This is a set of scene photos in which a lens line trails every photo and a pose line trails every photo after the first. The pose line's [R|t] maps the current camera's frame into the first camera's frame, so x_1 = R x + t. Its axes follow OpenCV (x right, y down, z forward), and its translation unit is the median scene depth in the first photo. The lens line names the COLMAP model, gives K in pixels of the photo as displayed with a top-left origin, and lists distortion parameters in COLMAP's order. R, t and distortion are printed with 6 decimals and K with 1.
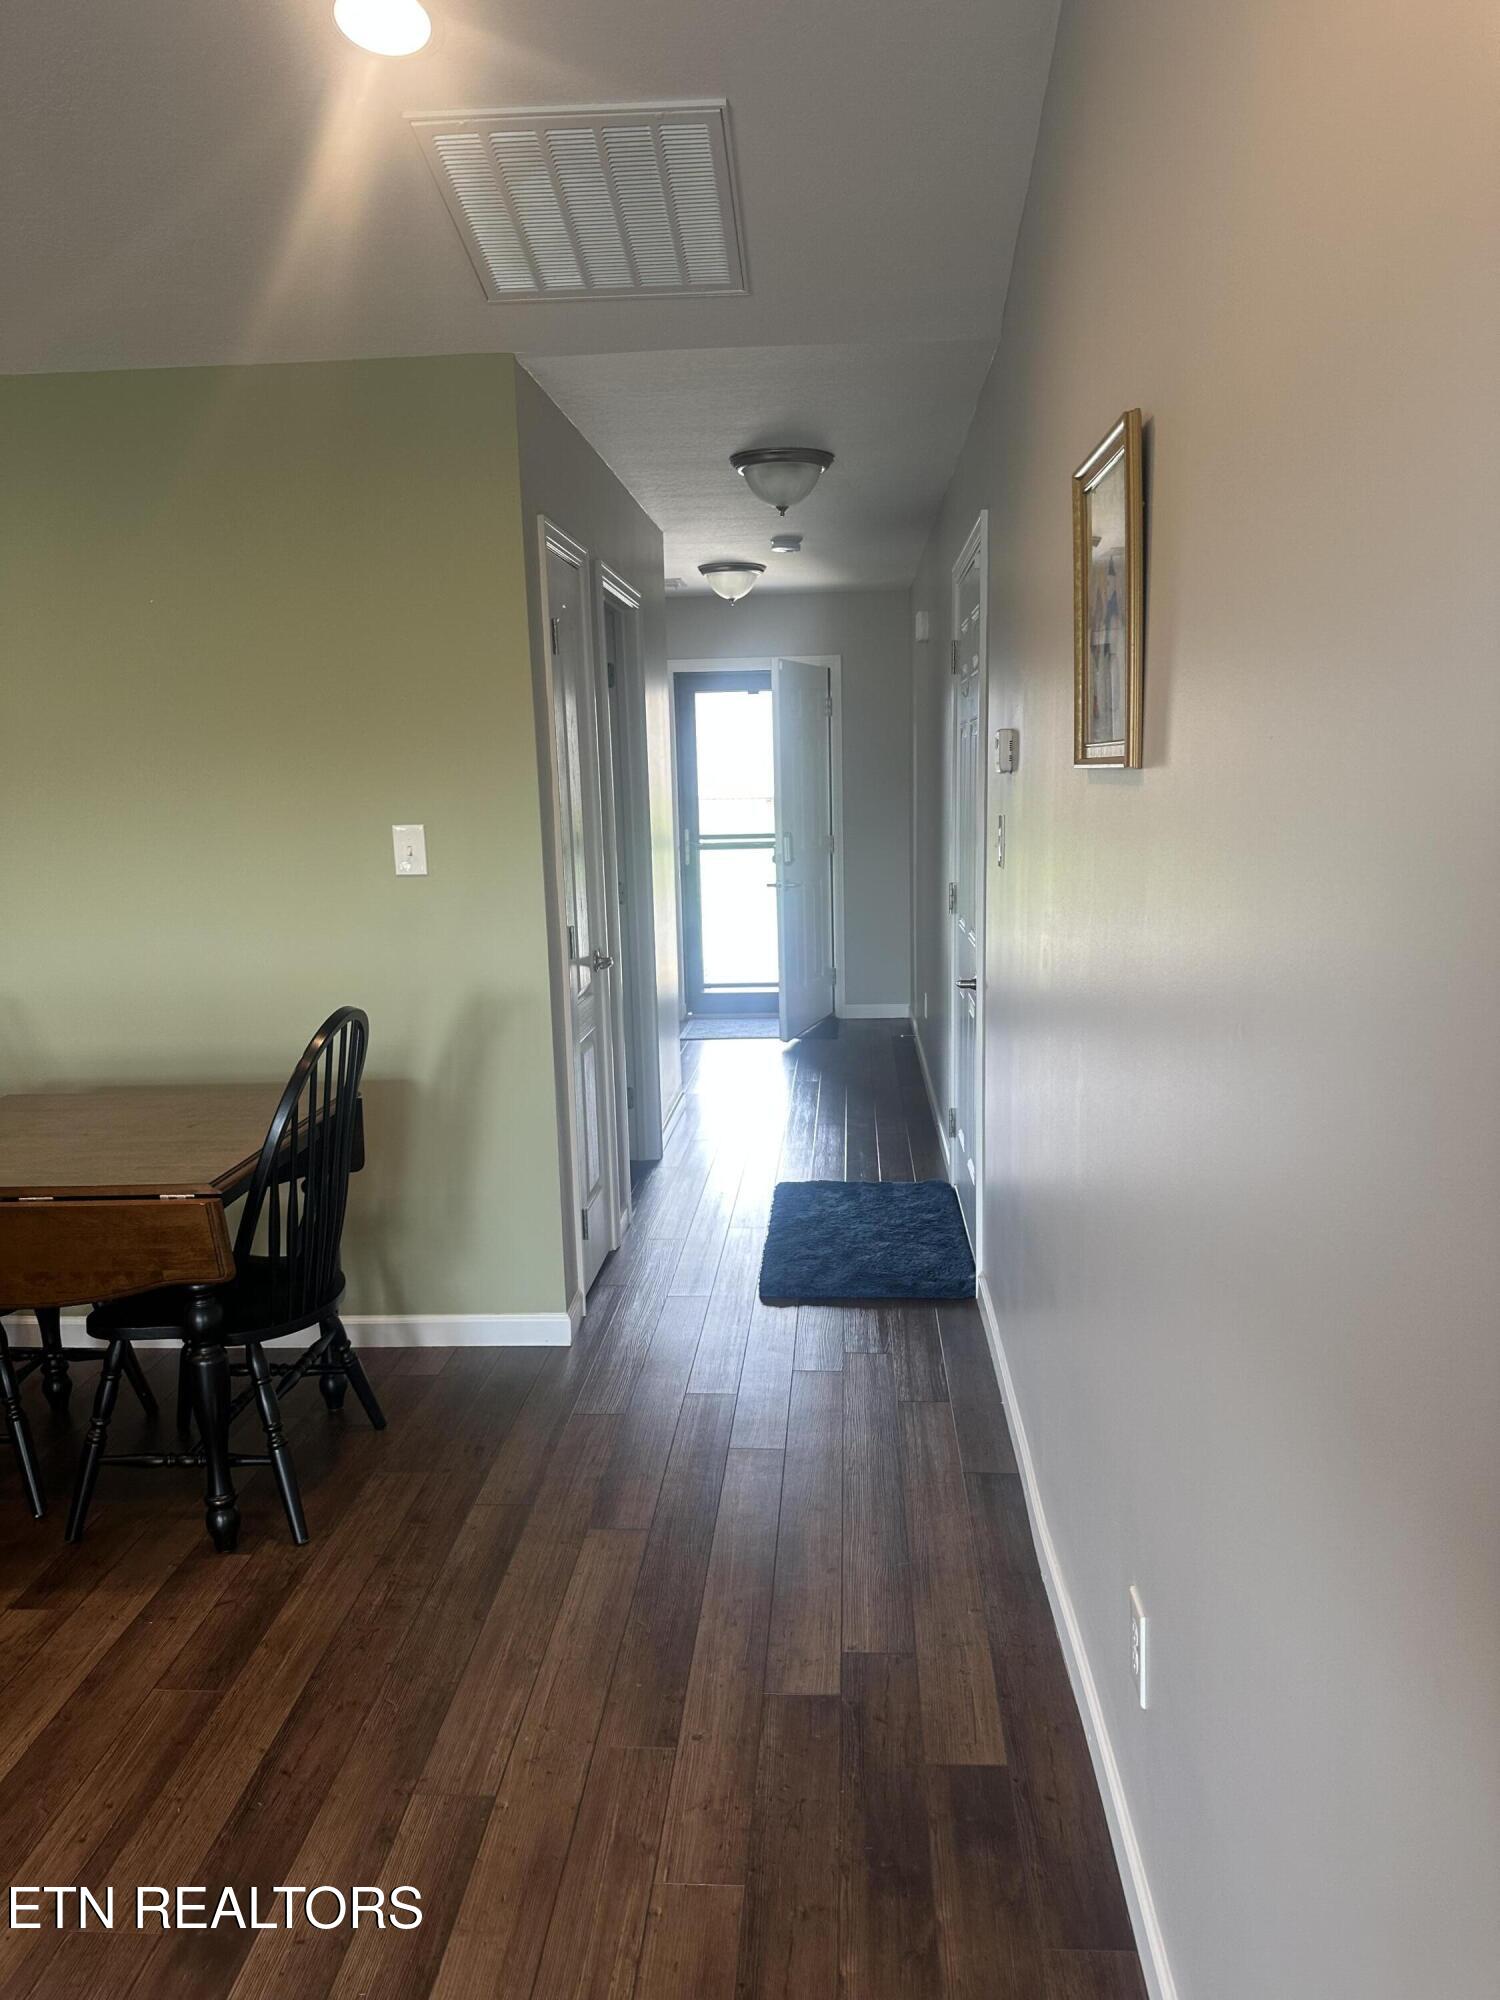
lens RADIAL K [[1416.9, 0, 752.9], [0, 1416.9, 997.2], [0, 0, 1]] dist [0.010437, -0.015888]
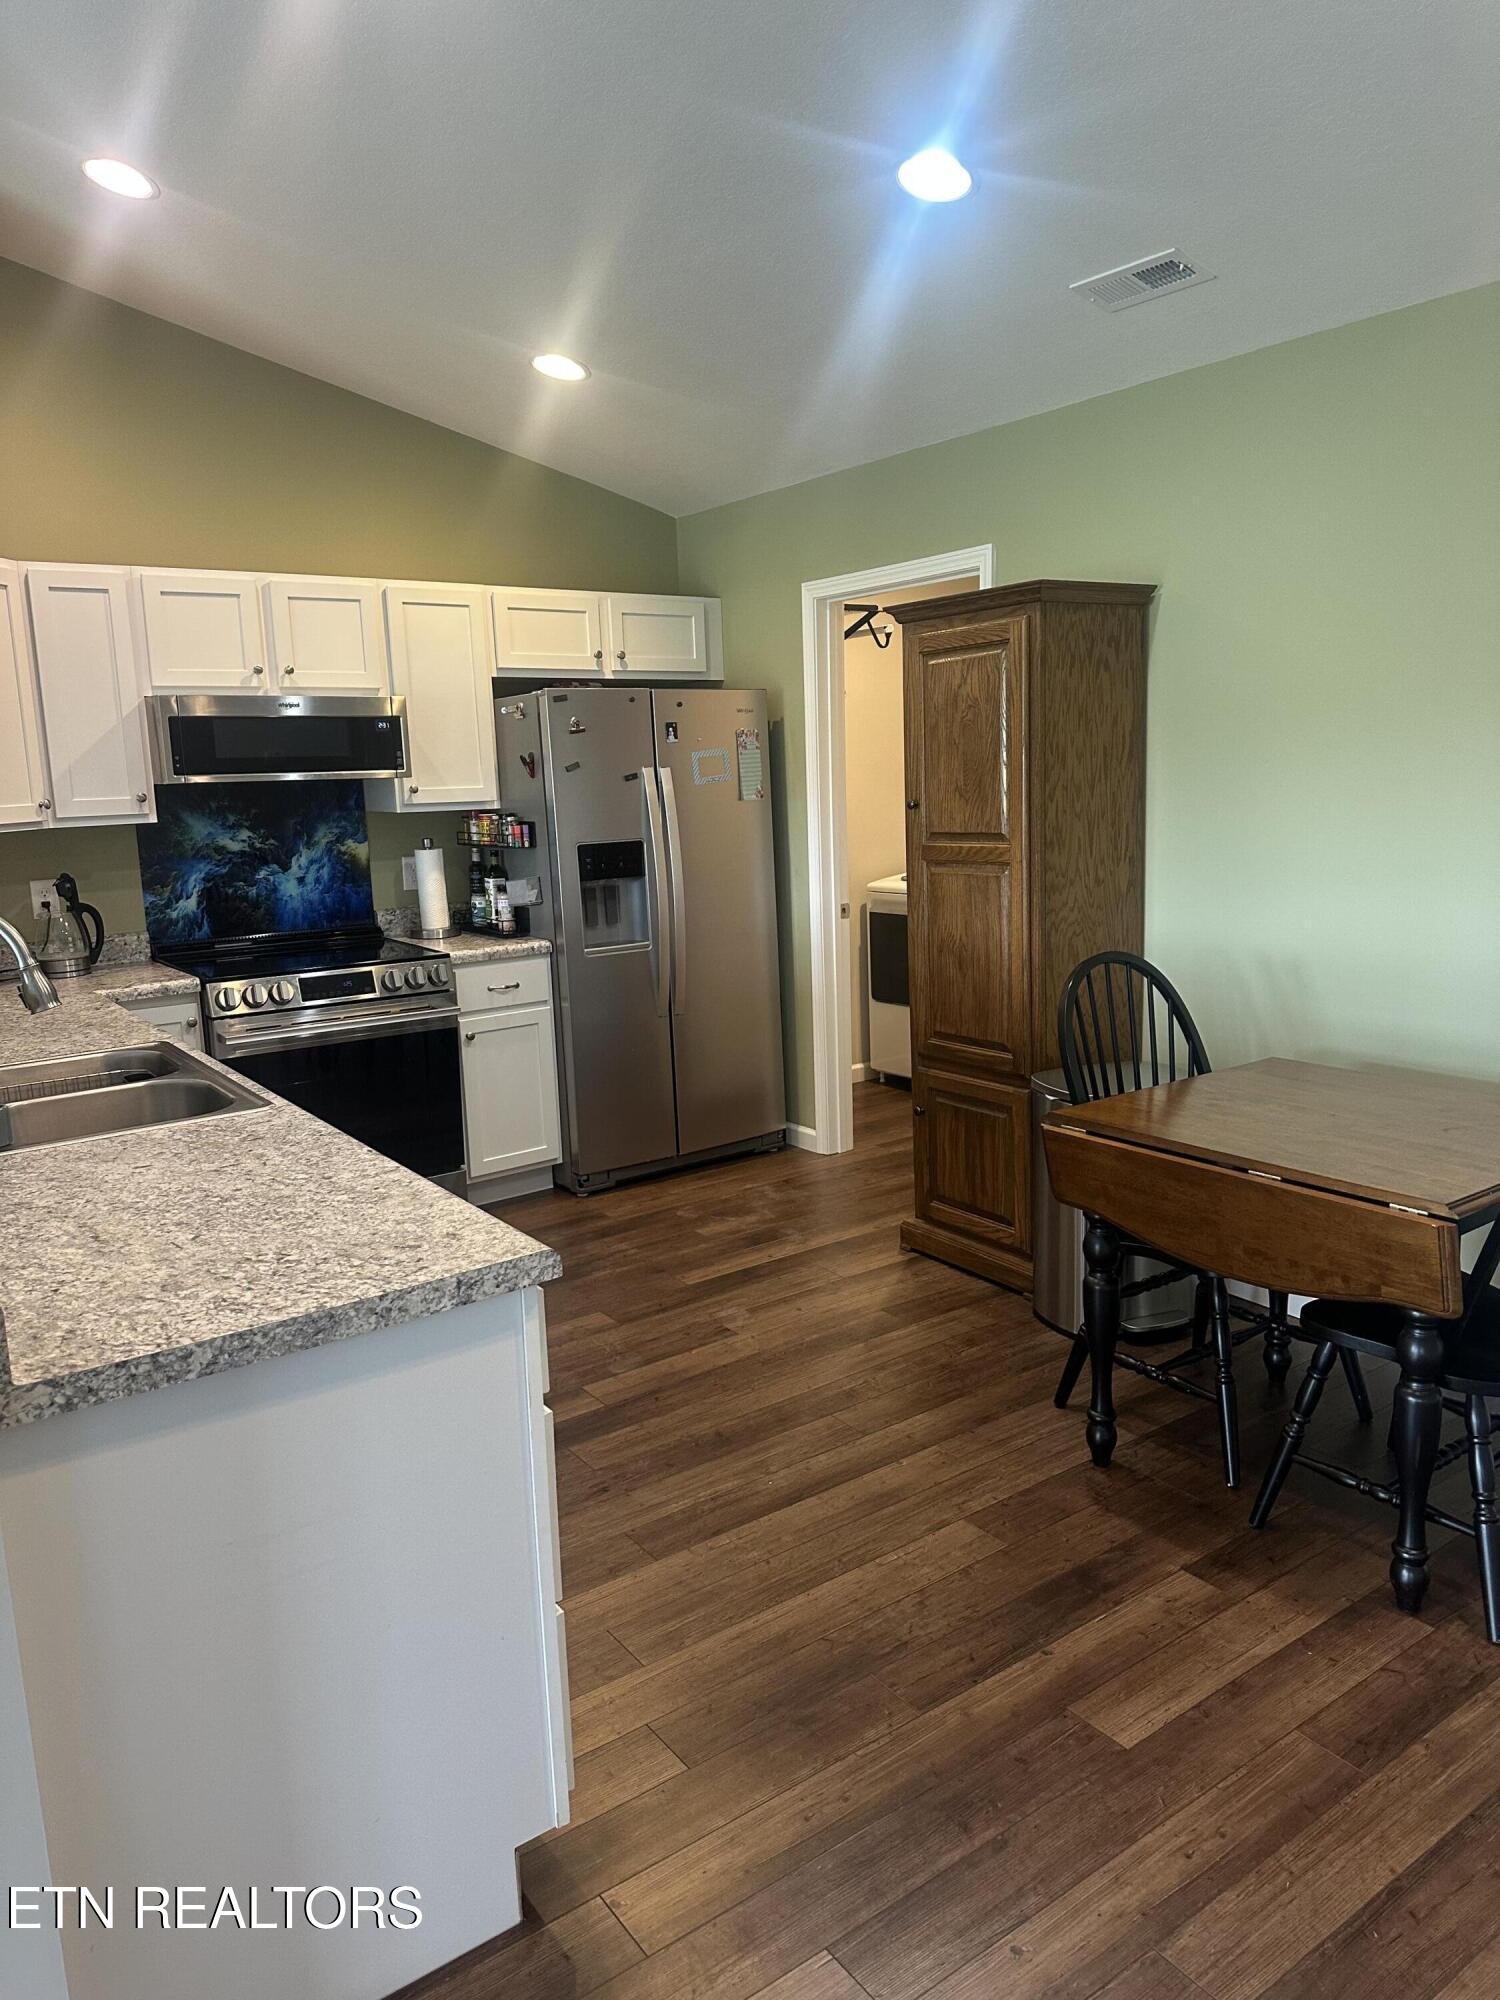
lens RADIAL K [[1416.9, 0, 758.3], [0, 1416.9, 996.2], [0, 0, 1]] dist [0.010437, -0.015888]
pose [[0.637853, 0.134314, -0.758355, -0.007976], [-0.112939, 0.990343, 0.080409, -0.017754], [0.761832, 0.034359, 0.646863, 0.106052]]
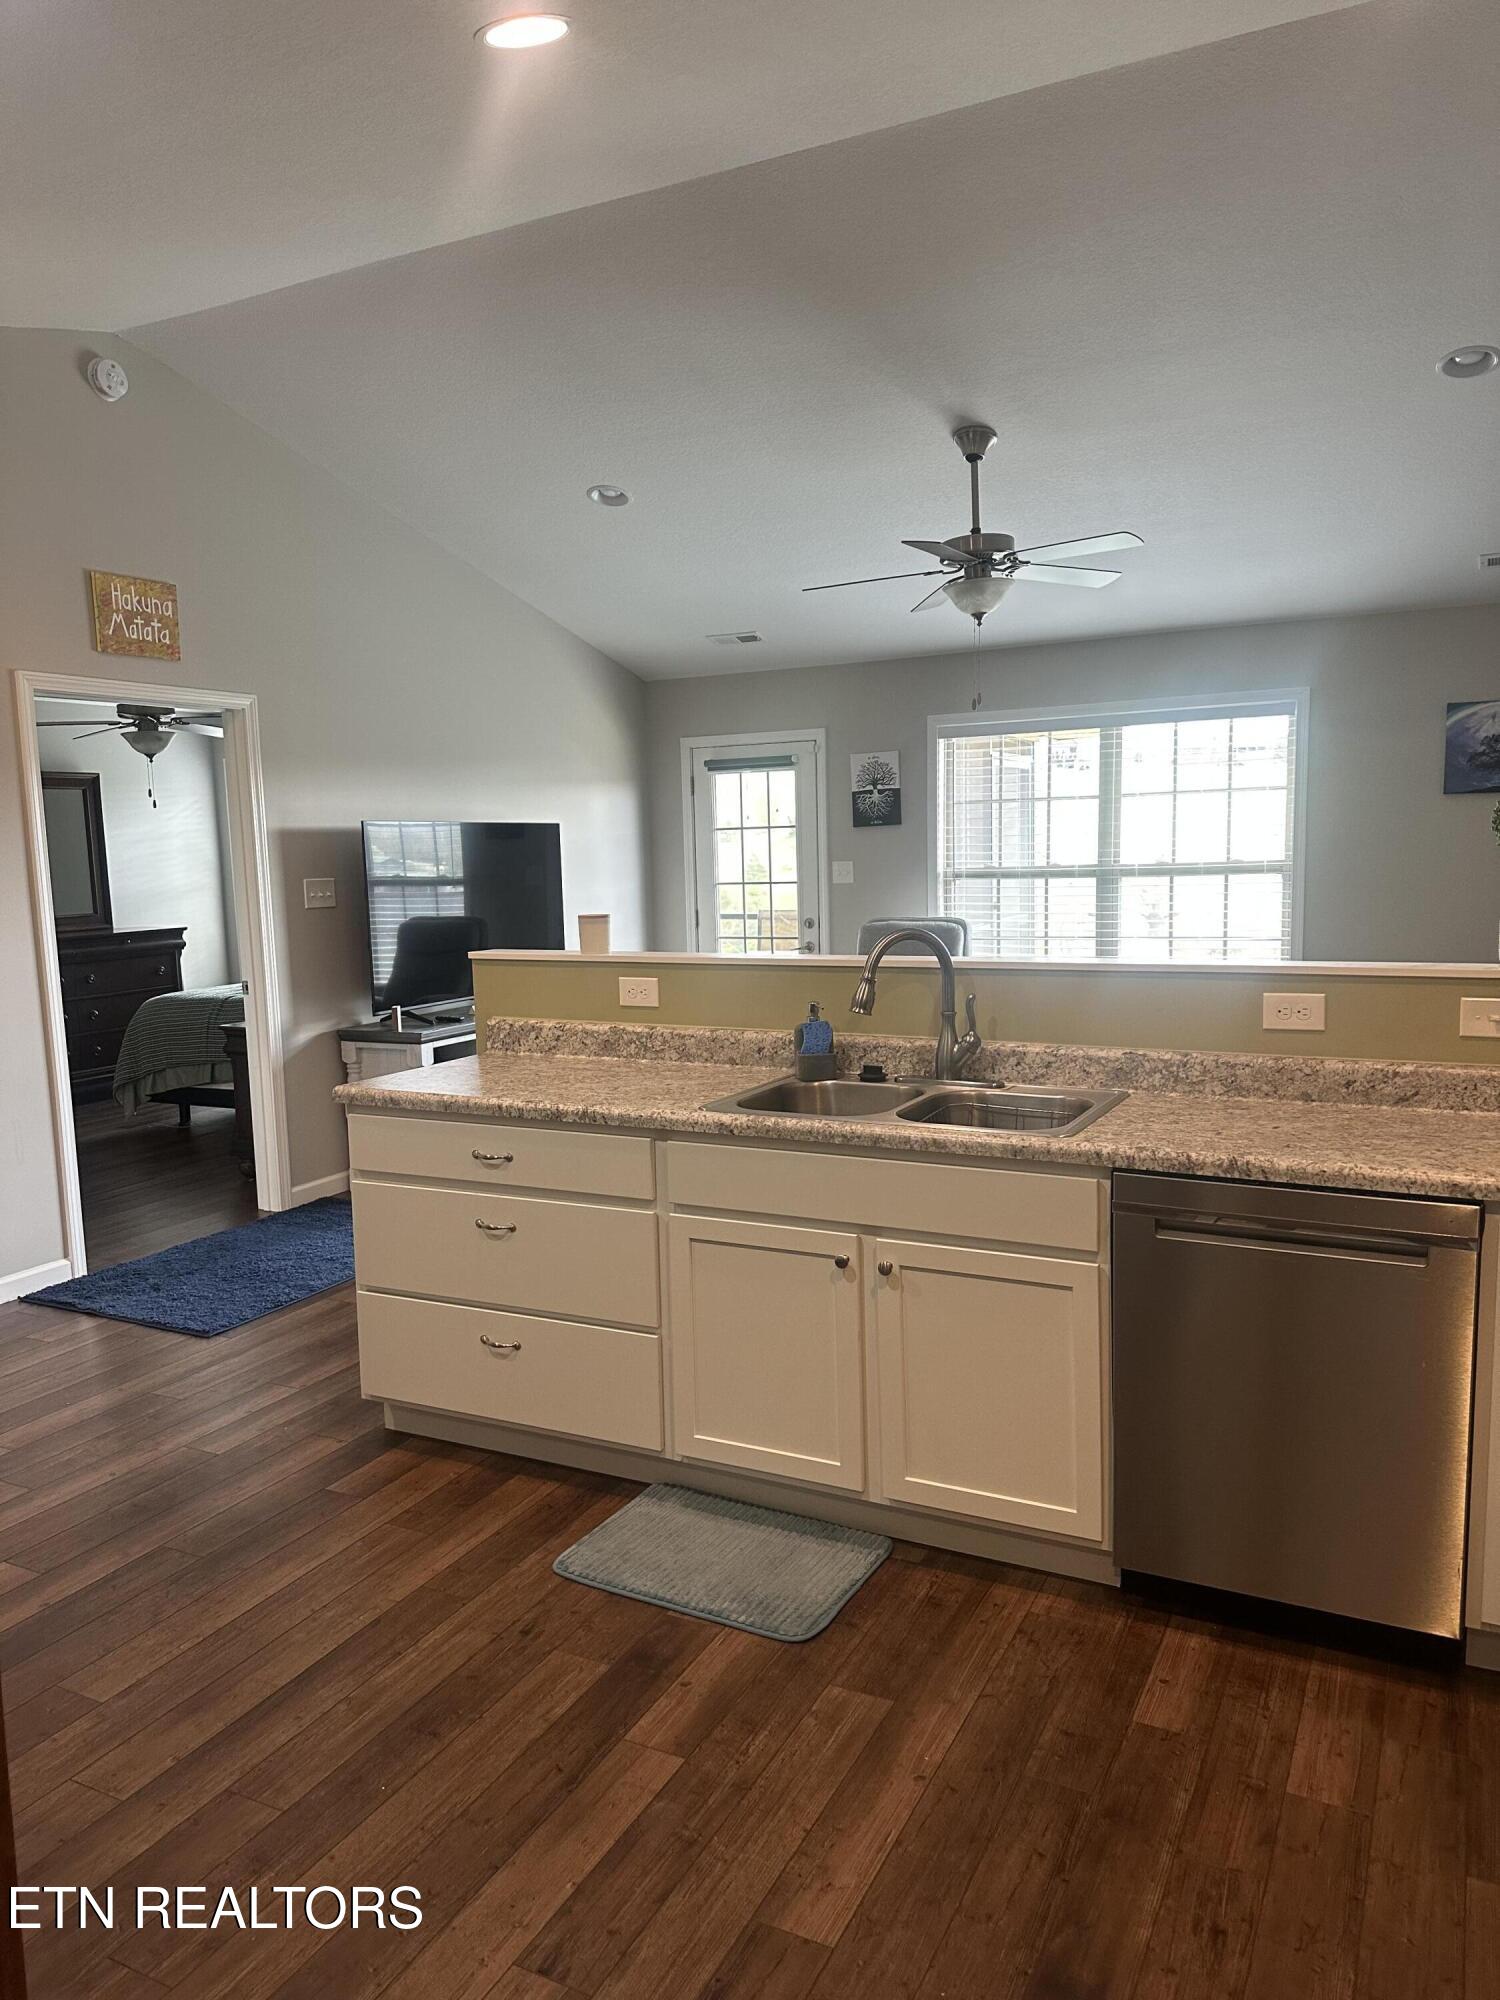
lens RADIAL K [[1416.9, 0, 748.5], [0, 1416.9, 1008.9], [0, 0, 1]] dist [0.010437, -0.015888]
pose [[-0.918963, -0.000952, 0.394343, -1.355900], [0.112225, 0.958016, 0.263838, -0.195594], [-0.378038, 0.286712, -0.880275, 1.387040]]
